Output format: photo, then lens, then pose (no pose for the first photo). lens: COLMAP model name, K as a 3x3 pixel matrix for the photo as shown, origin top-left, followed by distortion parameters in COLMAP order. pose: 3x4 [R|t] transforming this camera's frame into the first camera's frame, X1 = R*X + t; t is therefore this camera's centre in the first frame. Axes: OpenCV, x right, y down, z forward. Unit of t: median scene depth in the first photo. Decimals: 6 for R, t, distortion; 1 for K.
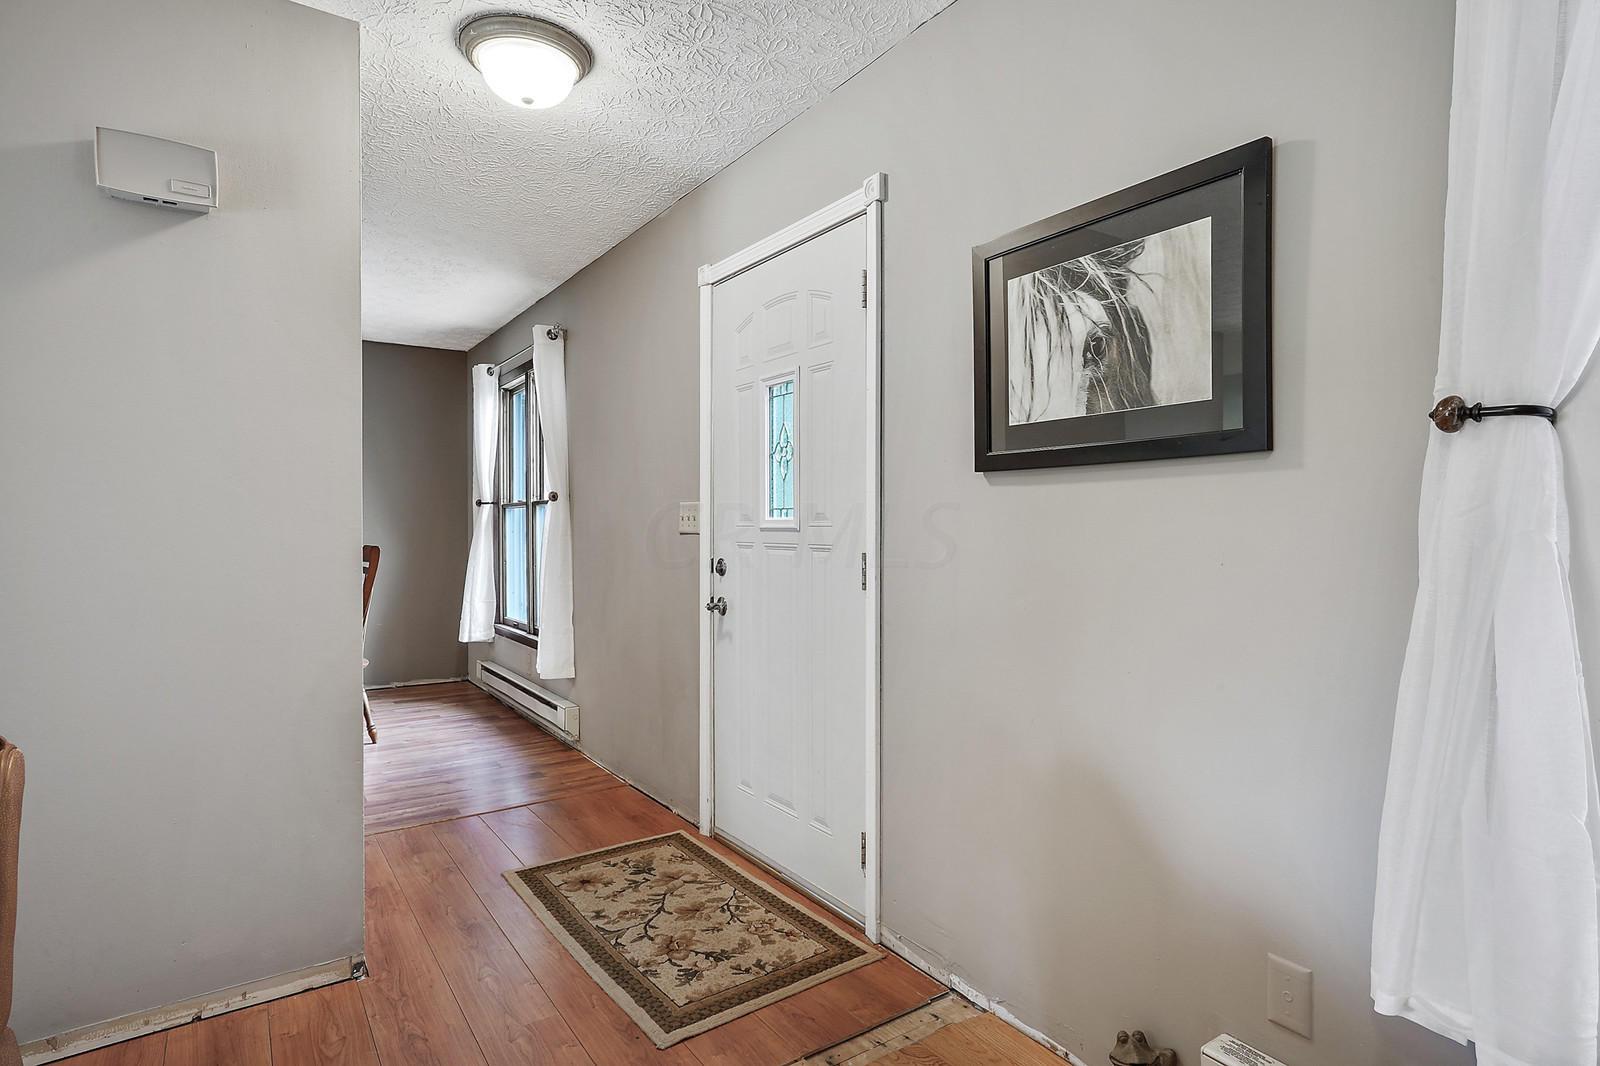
lens RADIAL K [[854.6, 0, 801.7], [0, 854.6, 530.4], [0, 0, 1]] dist [-0.002536, -0.000161]
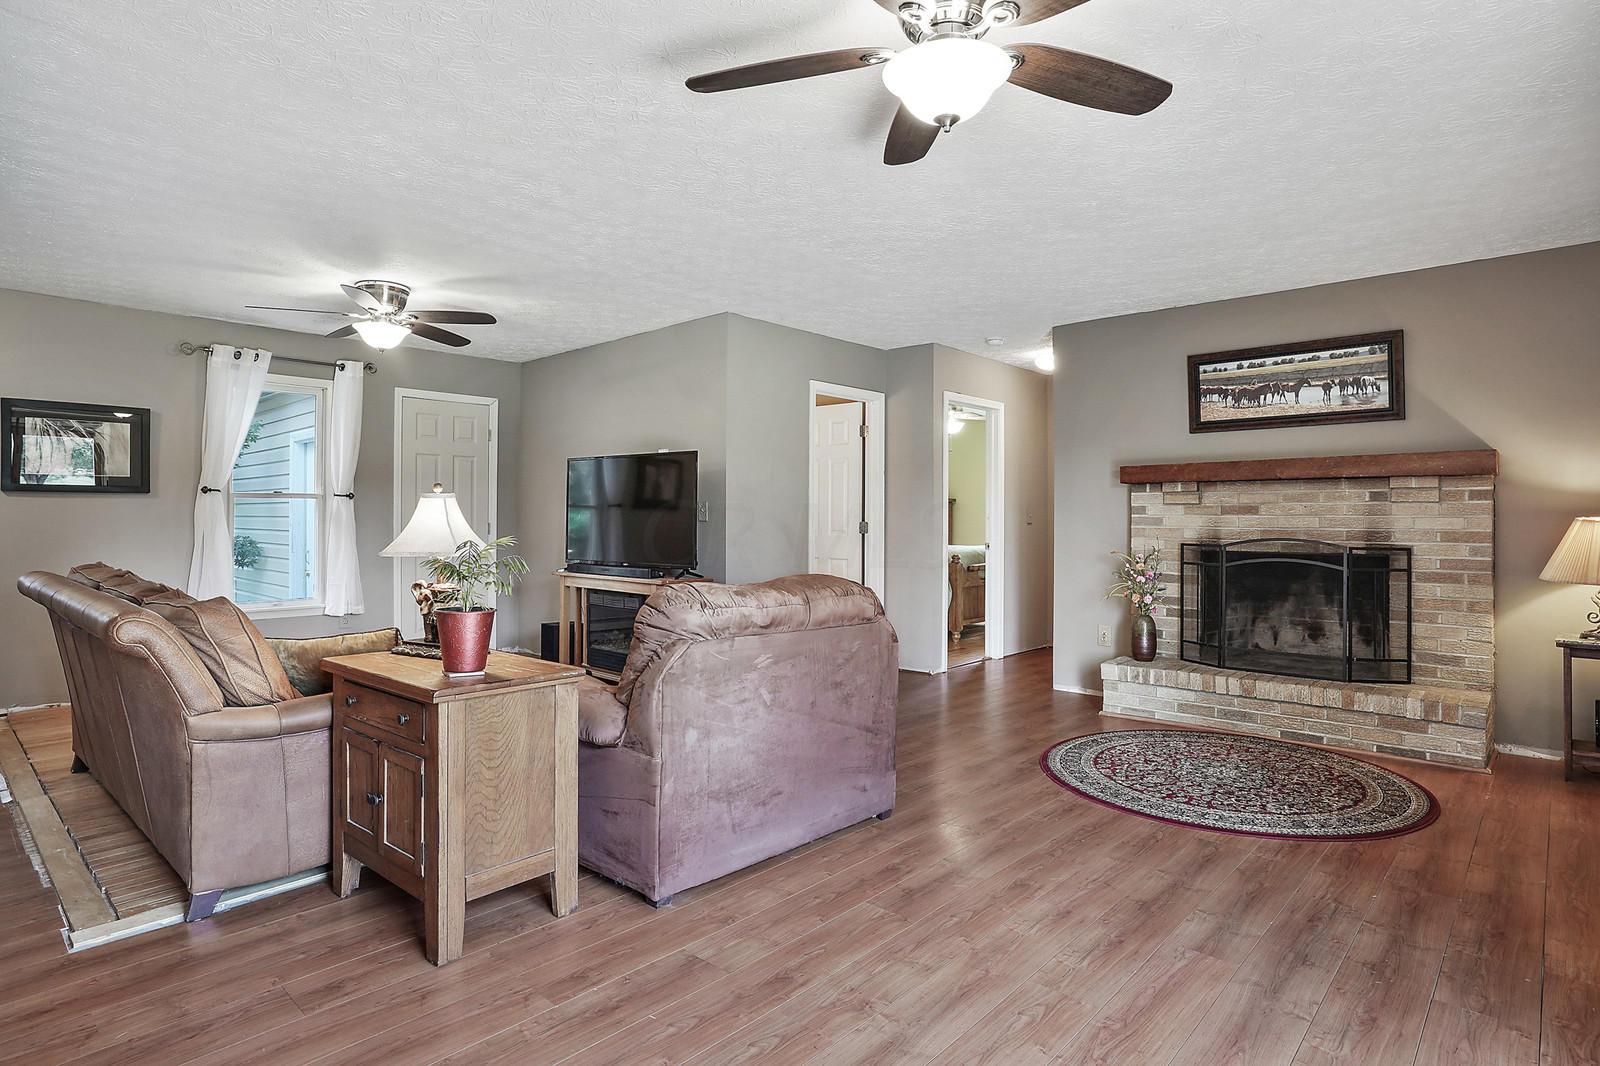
lens RADIAL K [[854.6, 0, 799.9], [0, 854.6, 526.2], [0, 0, 1]] dist [-0.002536, -0.000161]
pose [[-0.225265, -0.002973, 0.974293, -3.425462], [0.009848, 0.999937, 0.005328, 0.056649], [-0.974248, 0.010795, -0.225221, -0.852448]]
